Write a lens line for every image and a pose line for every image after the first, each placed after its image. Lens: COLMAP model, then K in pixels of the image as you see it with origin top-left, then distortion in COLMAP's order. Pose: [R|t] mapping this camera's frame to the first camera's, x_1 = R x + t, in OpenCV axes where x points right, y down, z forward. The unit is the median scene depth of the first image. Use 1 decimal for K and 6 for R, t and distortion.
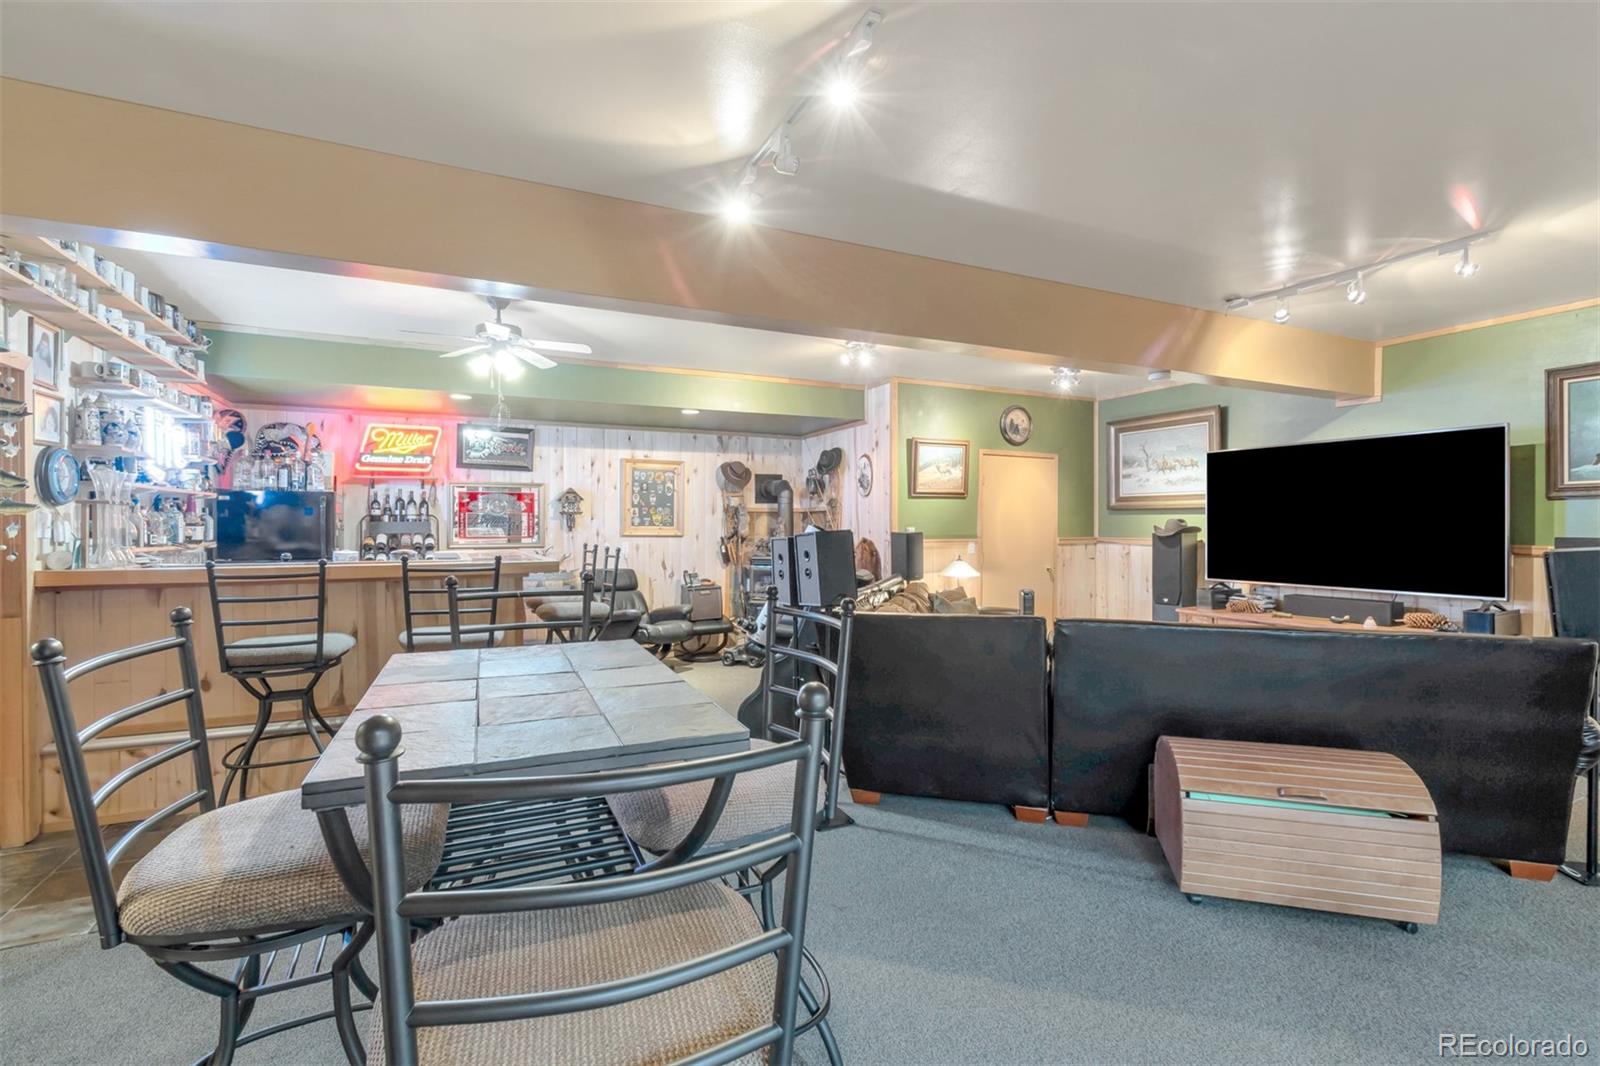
lens RADIAL K [[718.0, 0, 812.0], [0, 718.0, 525.2], [0, 0, 1]] dist [0.004628, -0.001546]
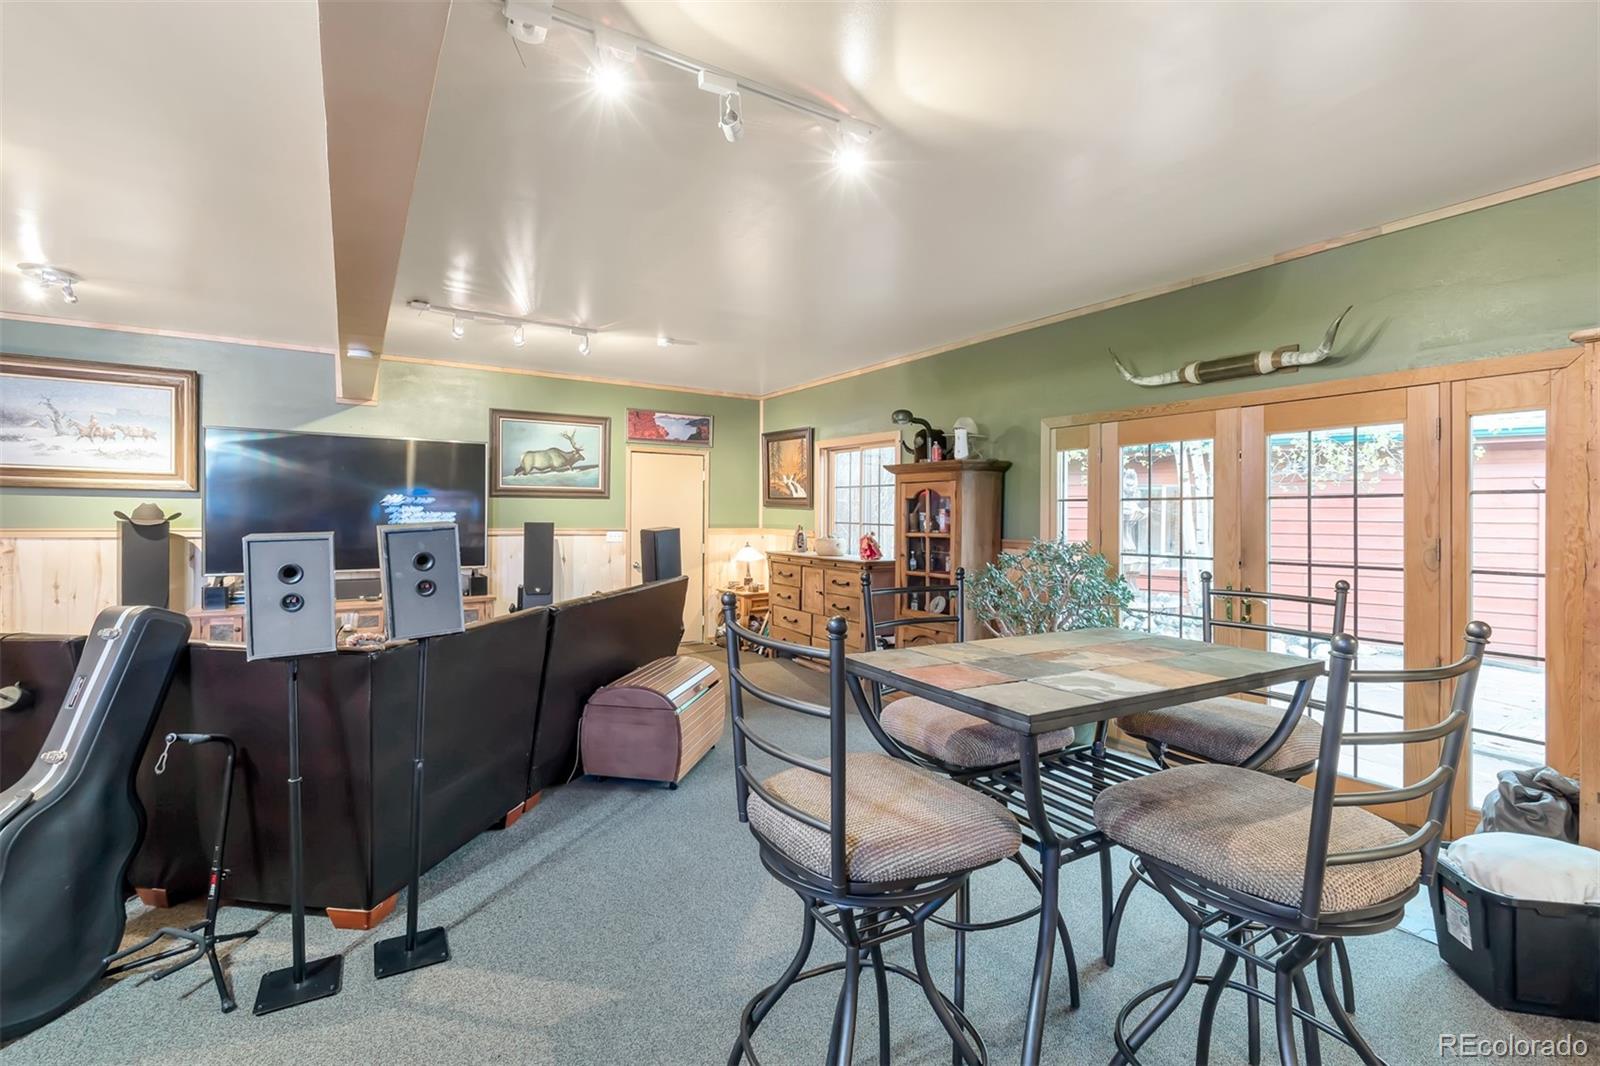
lens RADIAL K [[718.0, 0, 810.2], [0, 718.0, 530.0], [0, 0, 1]] dist [0.004628, -0.001546]
pose [[-0.114814, -0.023238, 0.993115, -0.469603], [-0.009435, 0.999707, 0.022301, -0.005960], [-0.993342, -0.006810, -0.114999, 0.482712]]
